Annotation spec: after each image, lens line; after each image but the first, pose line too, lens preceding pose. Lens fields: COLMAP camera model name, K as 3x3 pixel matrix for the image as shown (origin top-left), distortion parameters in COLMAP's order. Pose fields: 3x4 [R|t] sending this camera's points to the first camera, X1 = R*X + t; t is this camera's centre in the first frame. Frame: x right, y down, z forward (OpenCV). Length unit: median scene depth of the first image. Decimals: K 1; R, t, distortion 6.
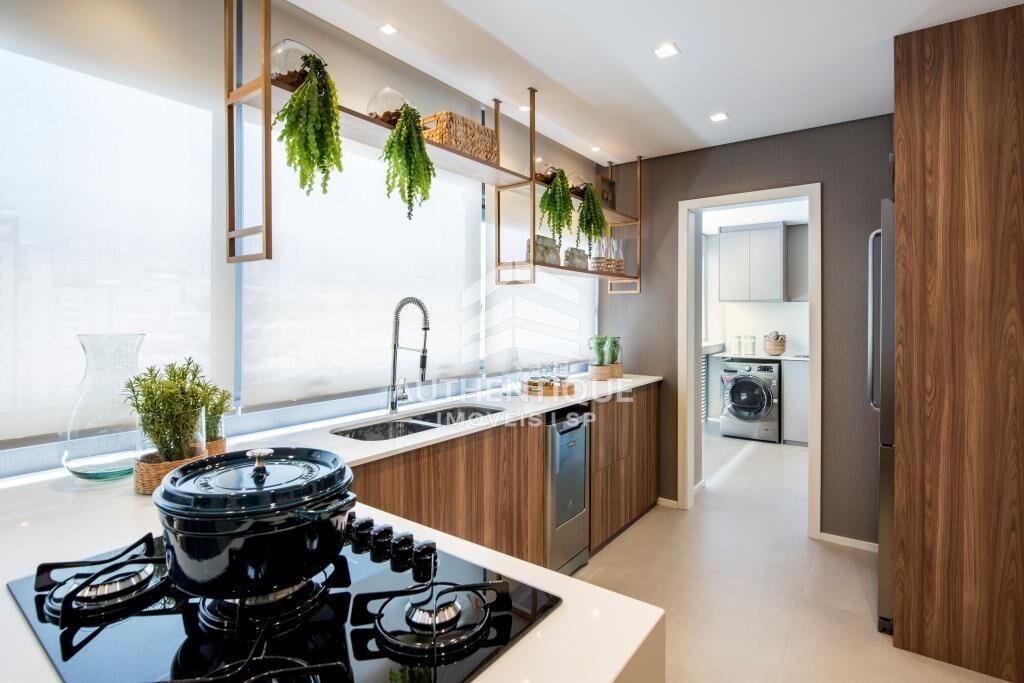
lens RADIAL K [[510.7, 0, 515.7], [0, 510.7, 321.5], [0, 0, 1]] dist [-0.014369, 0.000025]
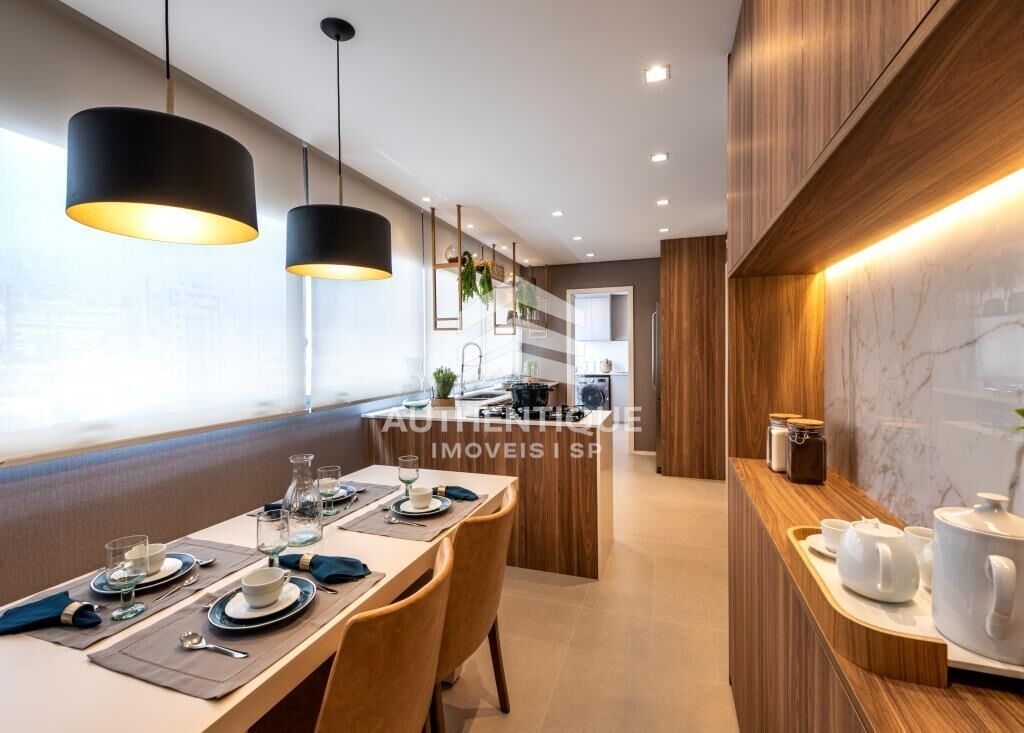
lens RADIAL K [[461.8, 0, 512.0], [0, 461.8, 366.5], [0, 0, 1]] dist [0.000295, 0.000002]
pose [[0.954929, -0.020398, 0.296132, -0.485297], [0.013783, 0.999607, 0.024411, 0.009210], [-0.296513, -0.019229, 0.954835, -0.737203]]
